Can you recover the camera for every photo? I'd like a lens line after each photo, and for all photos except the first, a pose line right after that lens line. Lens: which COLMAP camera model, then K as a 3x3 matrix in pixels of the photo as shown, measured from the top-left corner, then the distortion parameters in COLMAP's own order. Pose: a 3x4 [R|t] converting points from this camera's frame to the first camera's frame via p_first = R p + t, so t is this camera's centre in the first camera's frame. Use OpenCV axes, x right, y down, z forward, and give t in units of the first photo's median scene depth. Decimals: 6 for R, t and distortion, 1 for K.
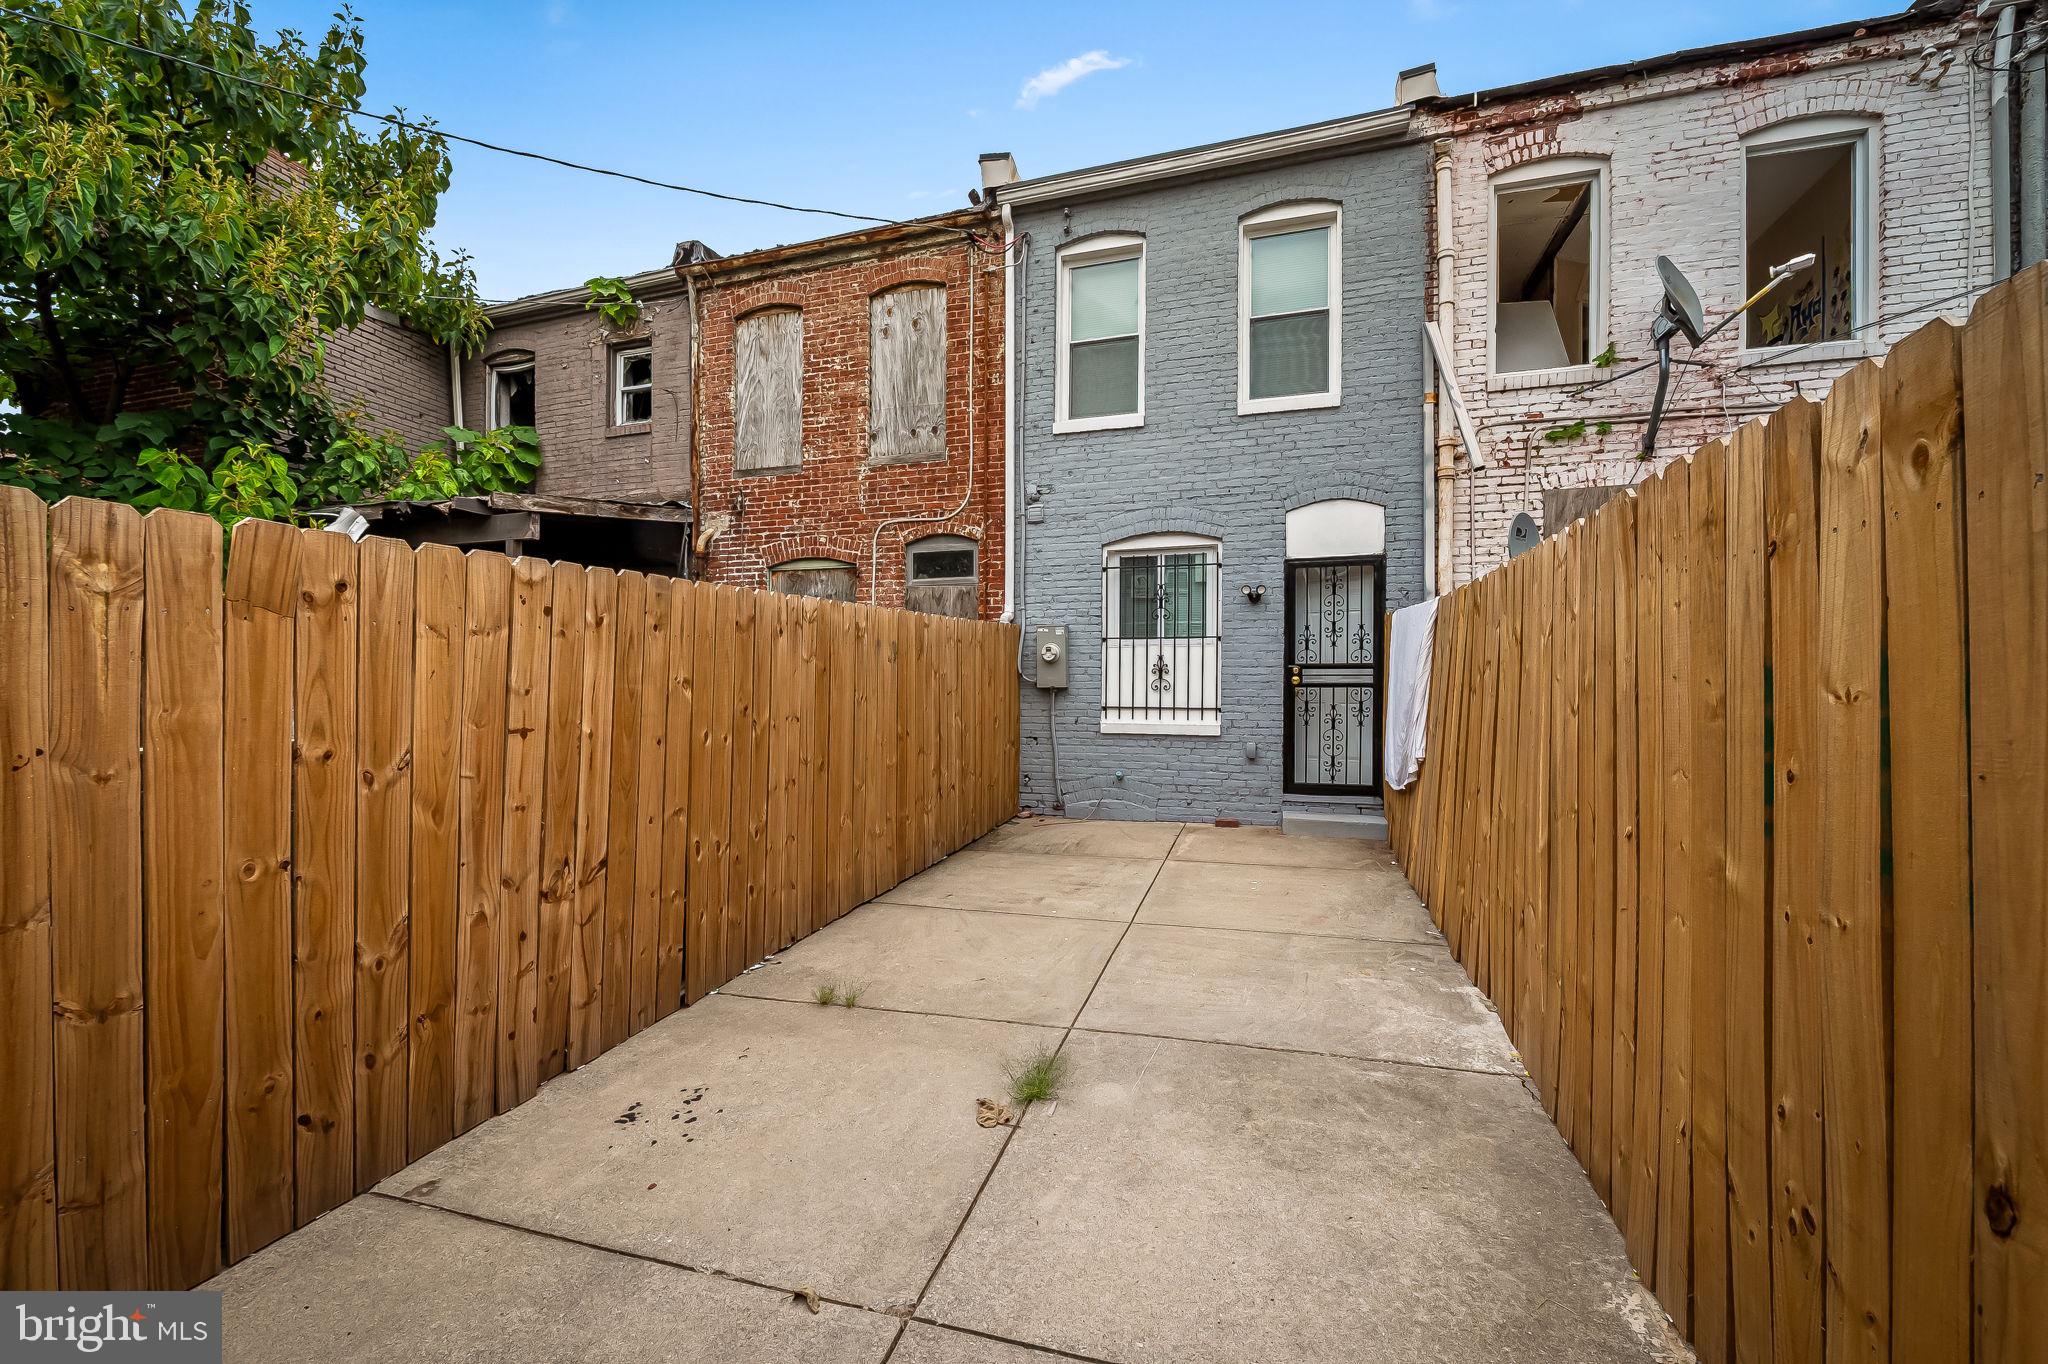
lens RADIAL K [[821.1, 0, 1048.7], [0, 821.1, 665.3], [0, 0, 1]] dist [-0.007799, -0.000628]
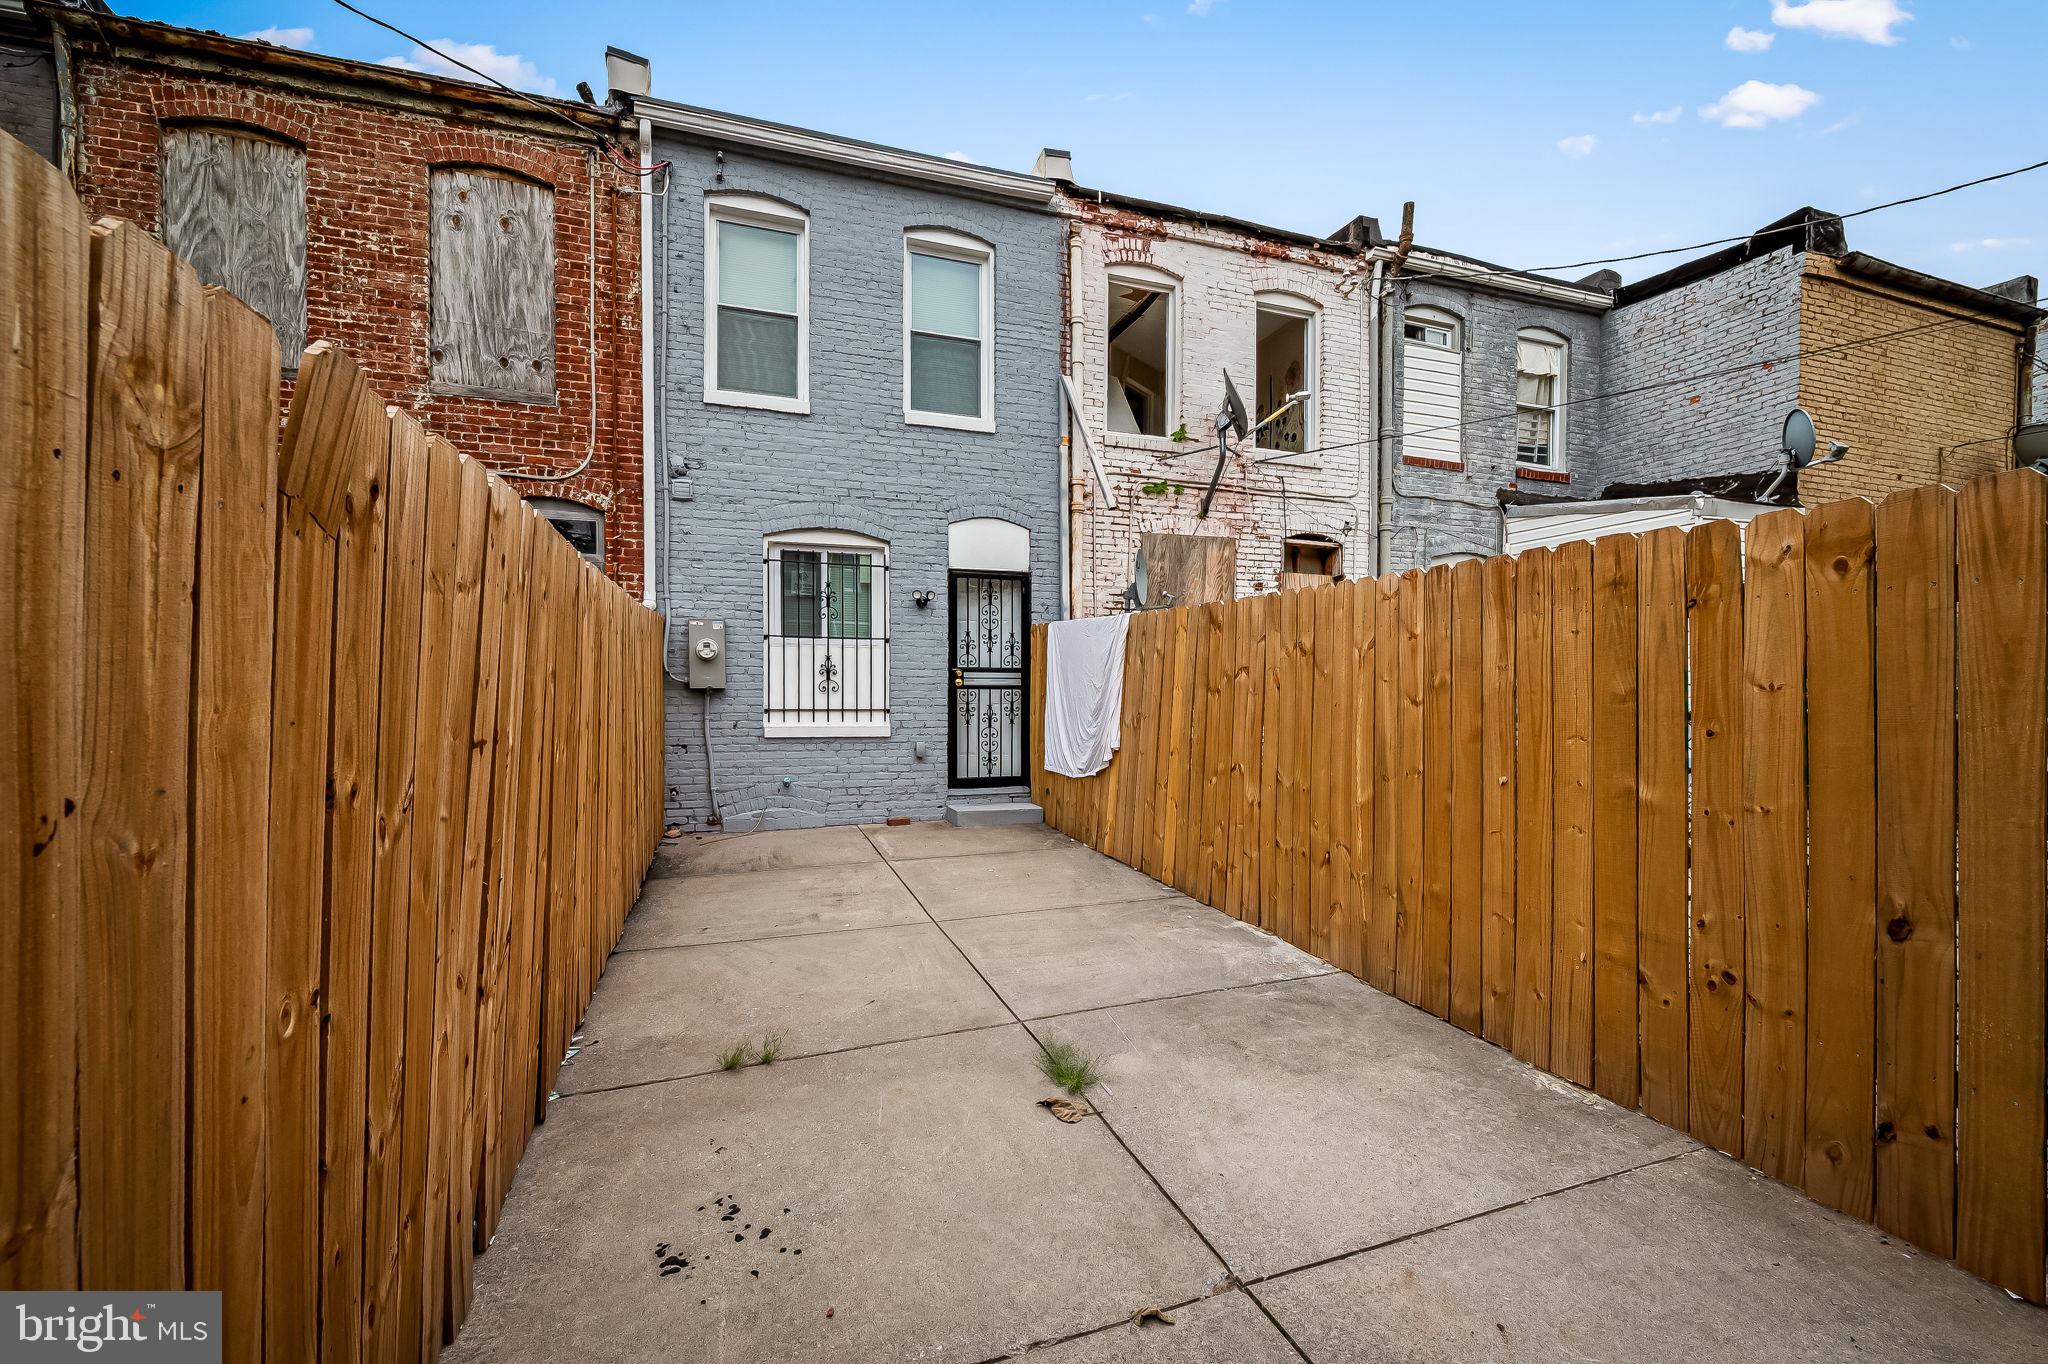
lens RADIAL K [[821.1, 0, 1016.6], [0, 821.1, 682.8], [0, 0, 1]] dist [-0.007799, -0.000628]
pose [[0.808778, 0.008832, 0.588048, -0.436399], [-0.017790, 0.999797, 0.009451, 0.011867], [-0.587845, -0.018105, 0.808771, 0.146351]]
